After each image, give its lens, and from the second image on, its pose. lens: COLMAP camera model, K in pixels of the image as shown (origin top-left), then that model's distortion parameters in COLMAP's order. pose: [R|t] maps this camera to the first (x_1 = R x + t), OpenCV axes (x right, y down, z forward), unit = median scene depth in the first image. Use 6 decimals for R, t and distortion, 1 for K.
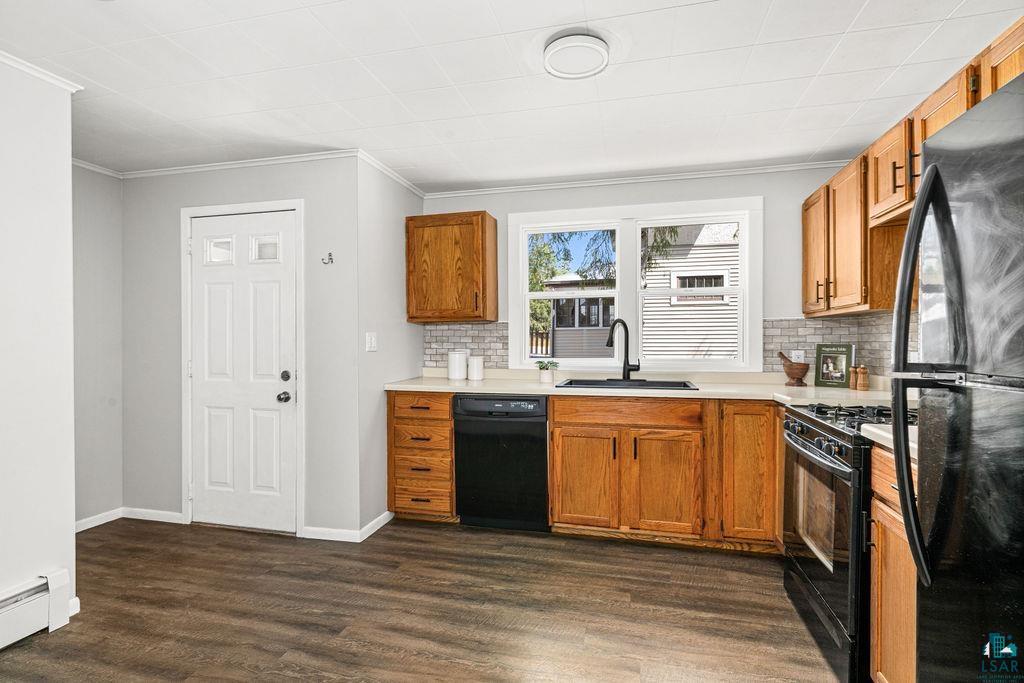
lens RADIAL K [[501.6, 0, 503.9], [0, 501.6, 344.0], [0, 0, 1]] dist [0.001458, 0.001768]
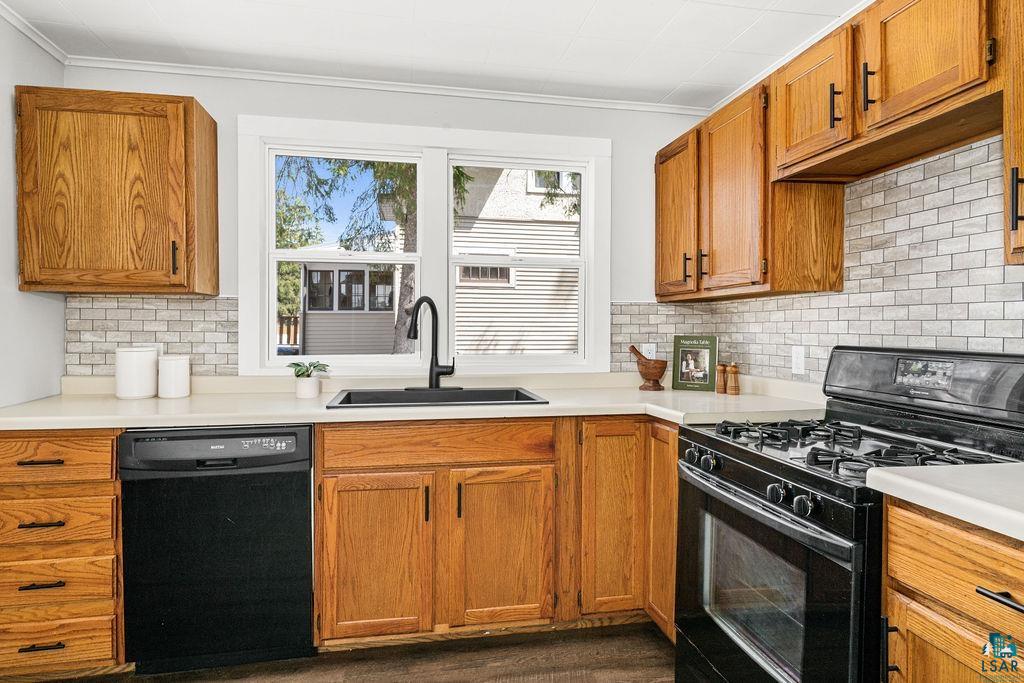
lens RADIAL K [[572.2, 0, 513.5], [0, 572.2, 333.4], [0, 0, 1]] dist [0.000283, -0.001071]
pose [[0.898638, 0.001800, 0.438686, 0.006060], [-0.003164, 0.999992, 0.002379, -0.004454], [-0.438679, -0.003526, 0.898637, 0.312708]]
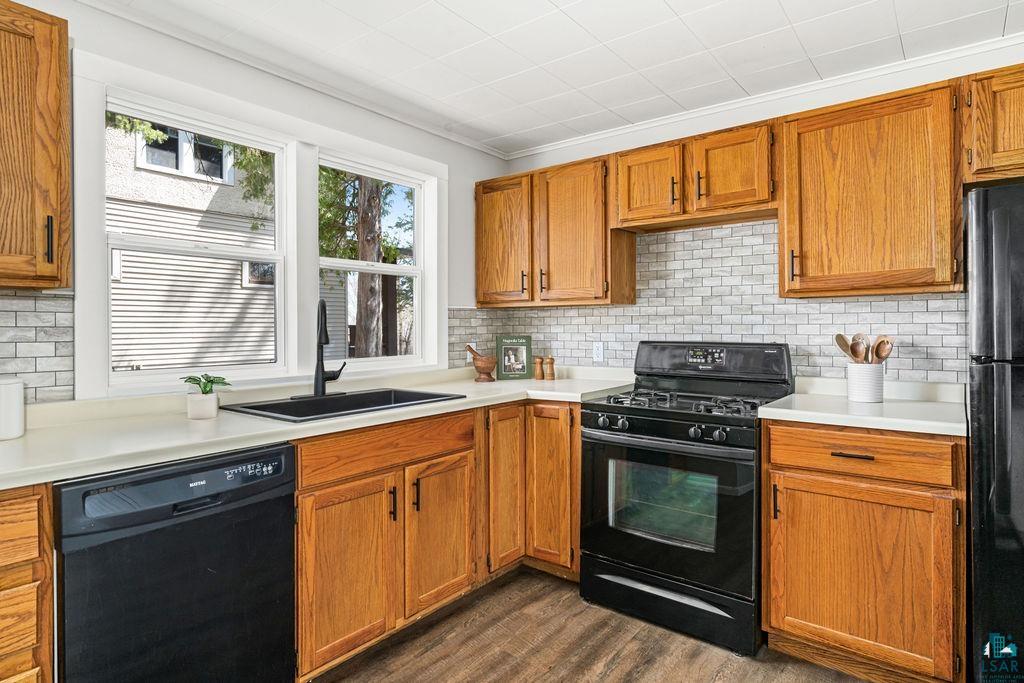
lens RADIAL K [[572.2, 0, 502.3], [0, 572.2, 327.9], [0, 0, 1]] dist [0.000283, -0.001071]
pose [[0.383479, -0.000957, 0.923549, -0.390022], [0.008869, 0.999957, -0.002647, -0.012241], [-0.923507, 0.009206, 0.383471, 0.580935]]
